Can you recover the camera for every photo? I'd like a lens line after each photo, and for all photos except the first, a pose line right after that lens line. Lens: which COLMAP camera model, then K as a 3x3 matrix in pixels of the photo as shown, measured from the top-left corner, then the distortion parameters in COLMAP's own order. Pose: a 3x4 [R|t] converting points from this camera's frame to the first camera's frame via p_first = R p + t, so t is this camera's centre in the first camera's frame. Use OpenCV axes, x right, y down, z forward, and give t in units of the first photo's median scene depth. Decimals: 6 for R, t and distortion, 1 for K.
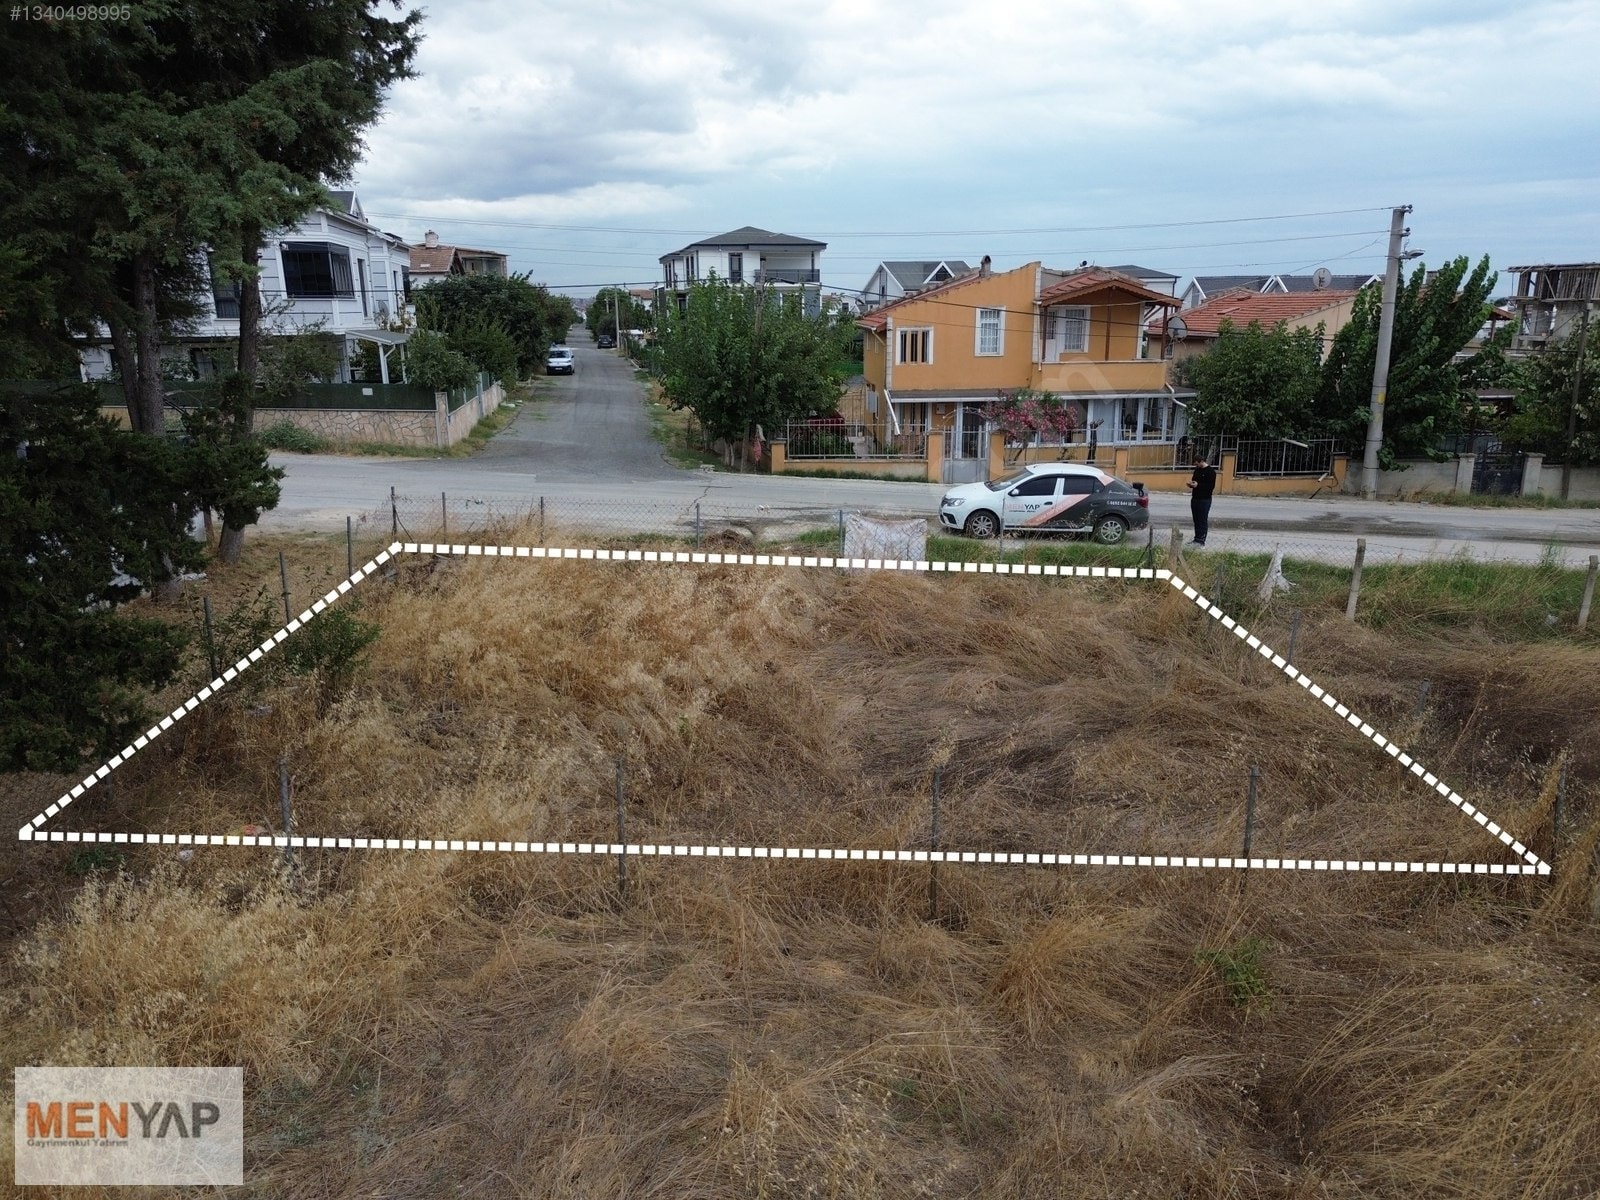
lens RADIAL K [[1130.2, 0, 800.0], [0, 1130.2, 600.0], [0, 0, 1]] dist [0.080579, -0.076423]
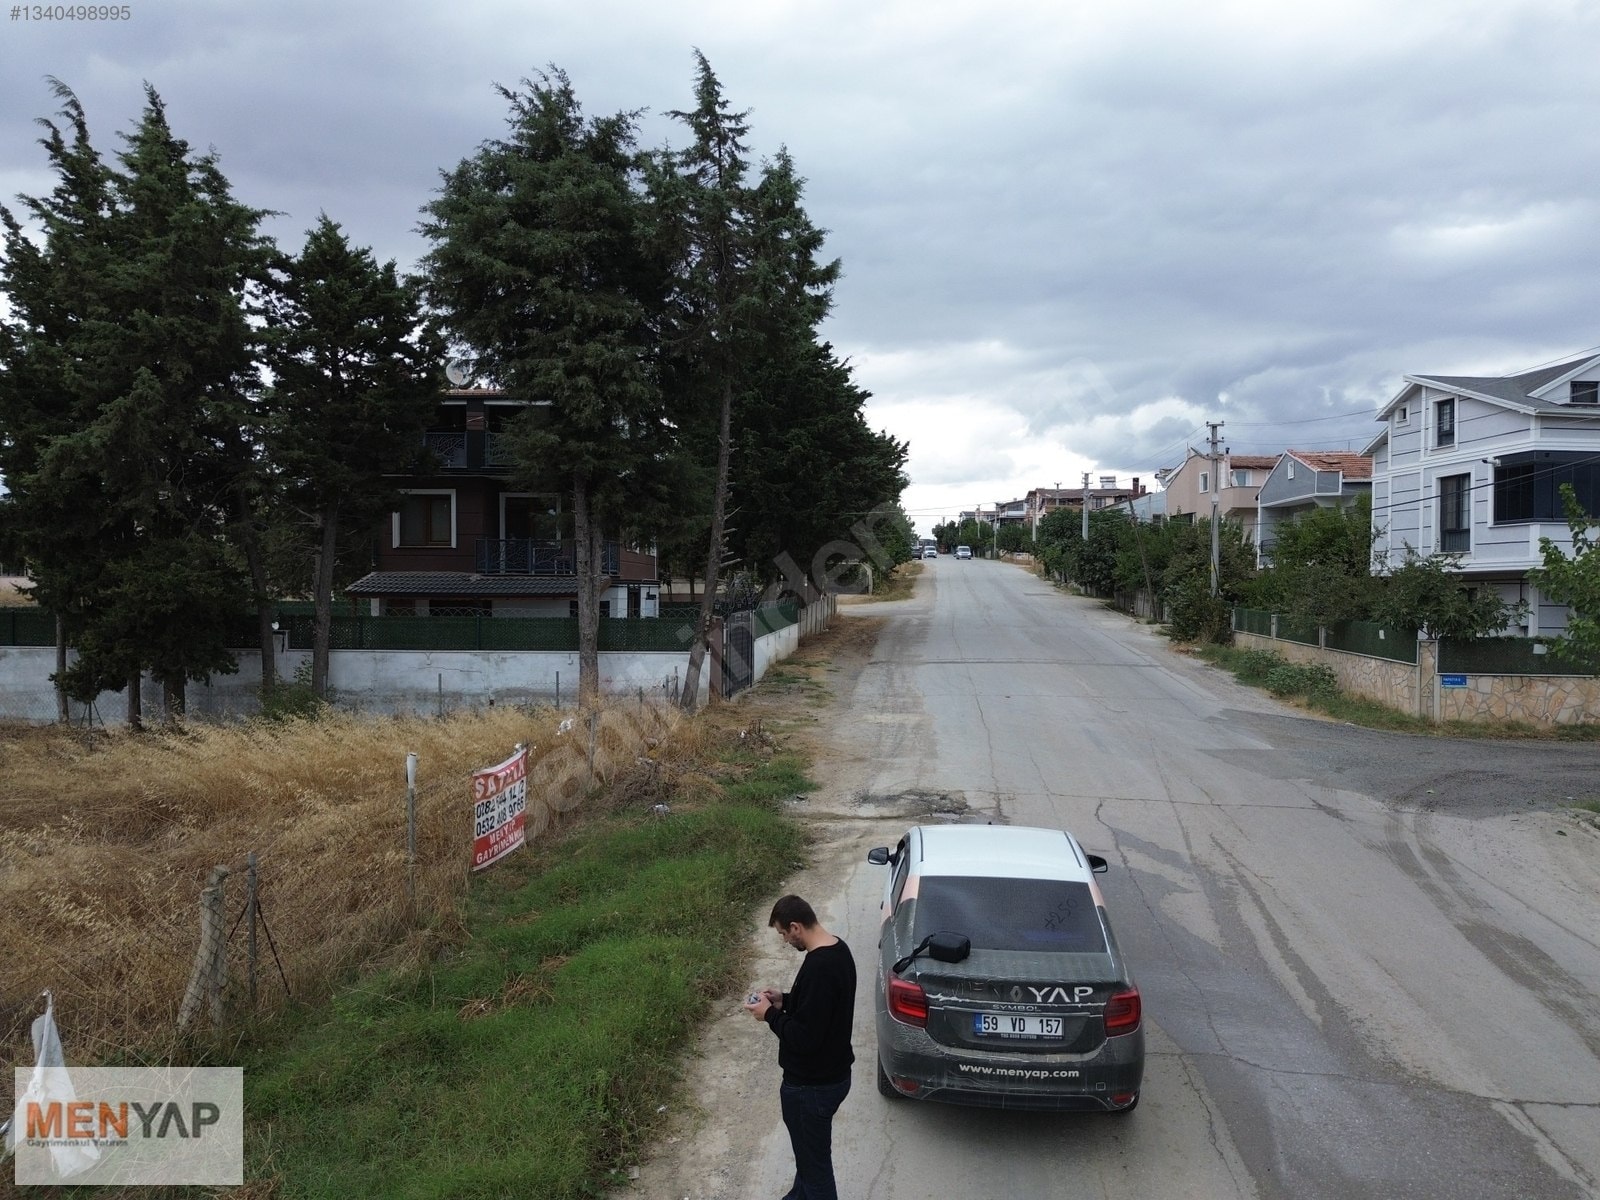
lens RADIAL K [[1130.2, 0, 800.0], [0, 1130.2, 600.0], [0, 0, 1]] dist [0.080579, -0.076423]
pose [[-0.069841, 0.018254, -0.997391, 0.441691], [-0.256504, 0.965886, 0.035639, -0.141650], [0.964017, 0.258324, -0.062776, 0.710665]]
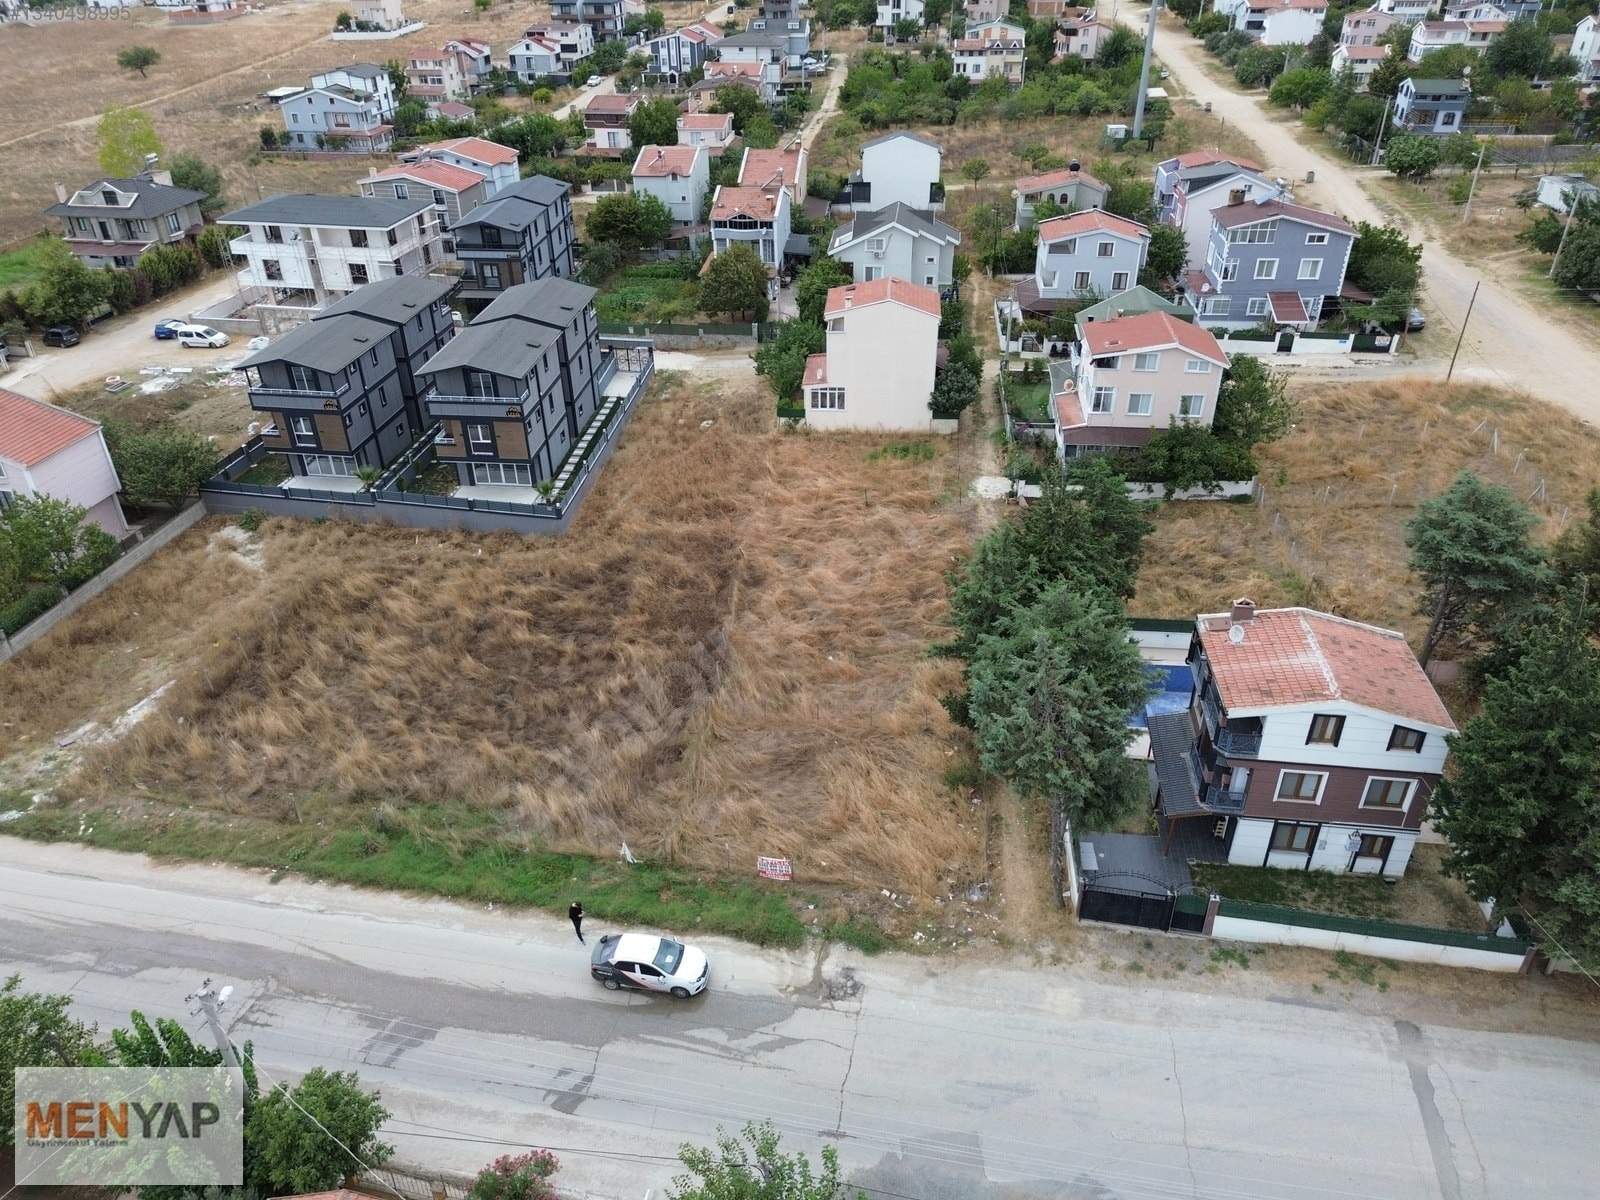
lens RADIAL K [[1135.4, 0, 800.0], [0, 1135.4, 600.0], [0, 0, 1]] dist [0.068449, -0.074564]
pose [[-0.986743, -0.061630, 0.150135, -0.179333], [0.065805, 0.693698, 0.717254, -1.282009], [-0.148352, 0.717624, -0.680446, 1.326160]]
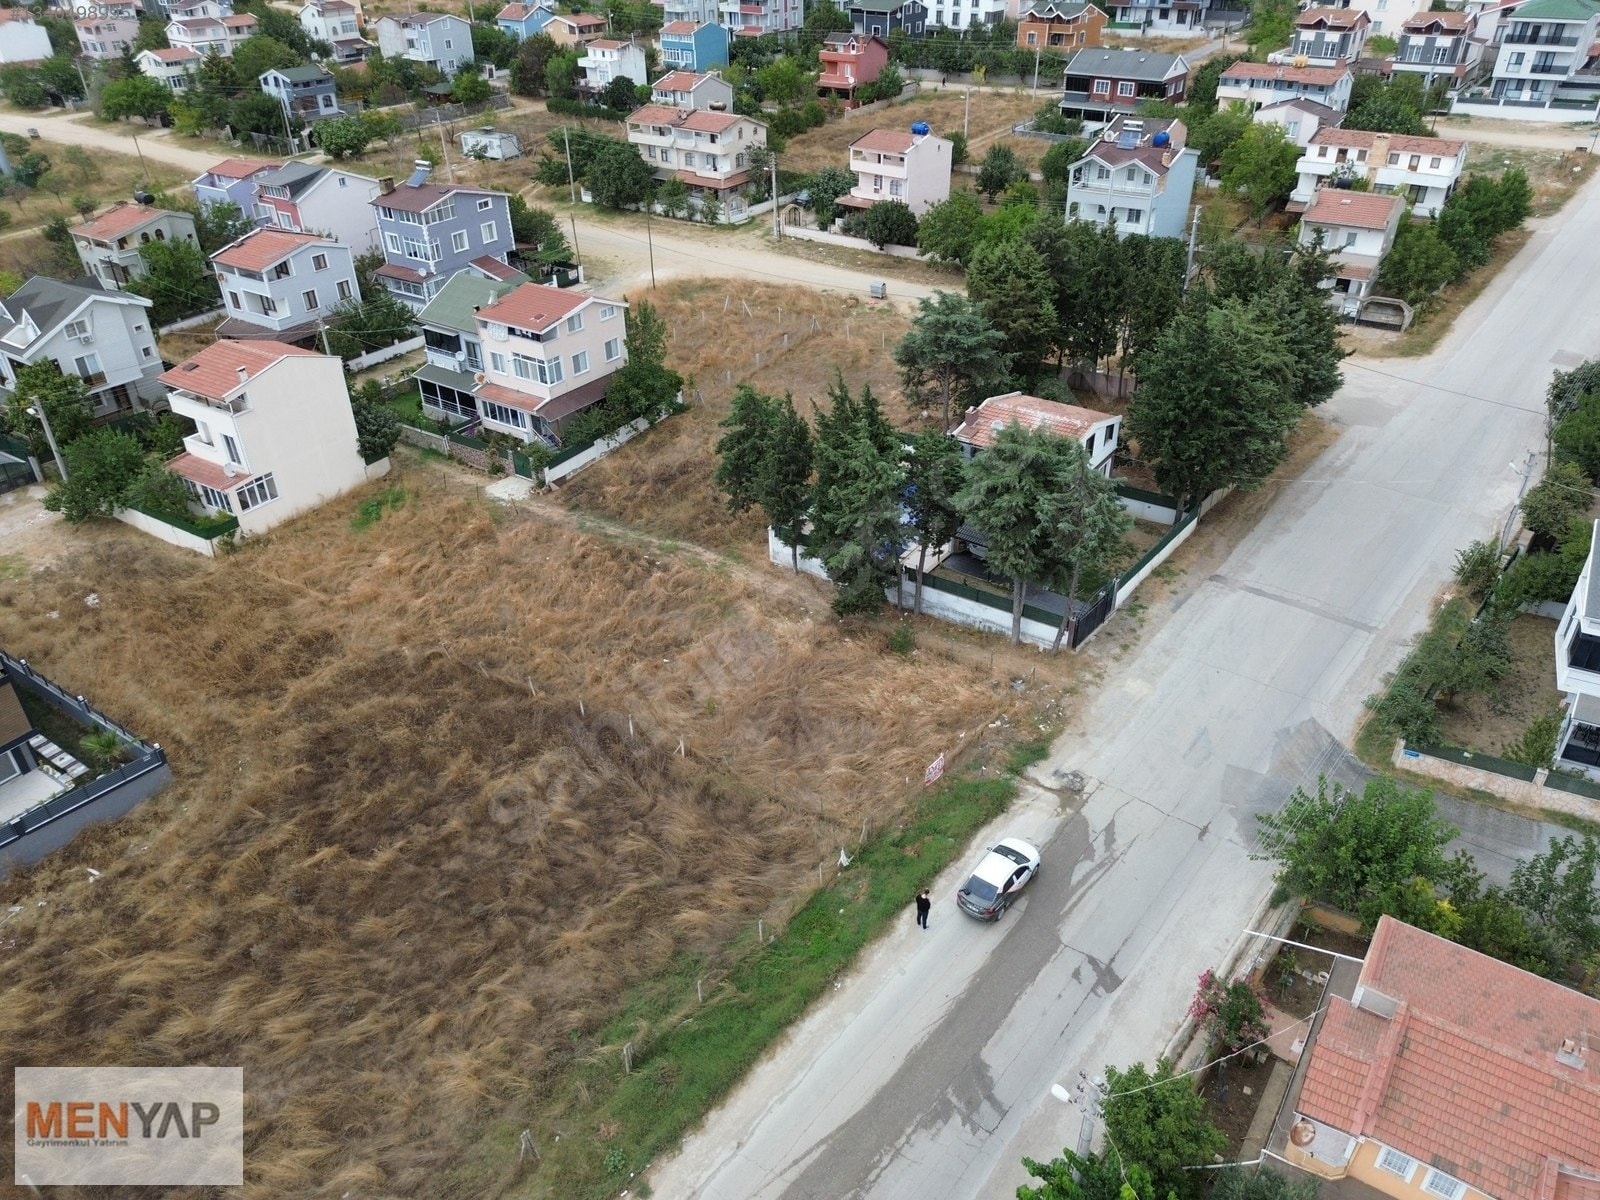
lens RADIAL K [[1135.4, 0, 800.0], [0, 1135.4, 600.0], [0, 0, 1]] dist [0.068449, -0.074564]
pose [[-0.598581, 0.447165, -0.664638, 1.086830], [-0.180568, 0.733025, 0.655797, -1.187848], [0.780446, 0.512560, -0.358031, 0.895971]]
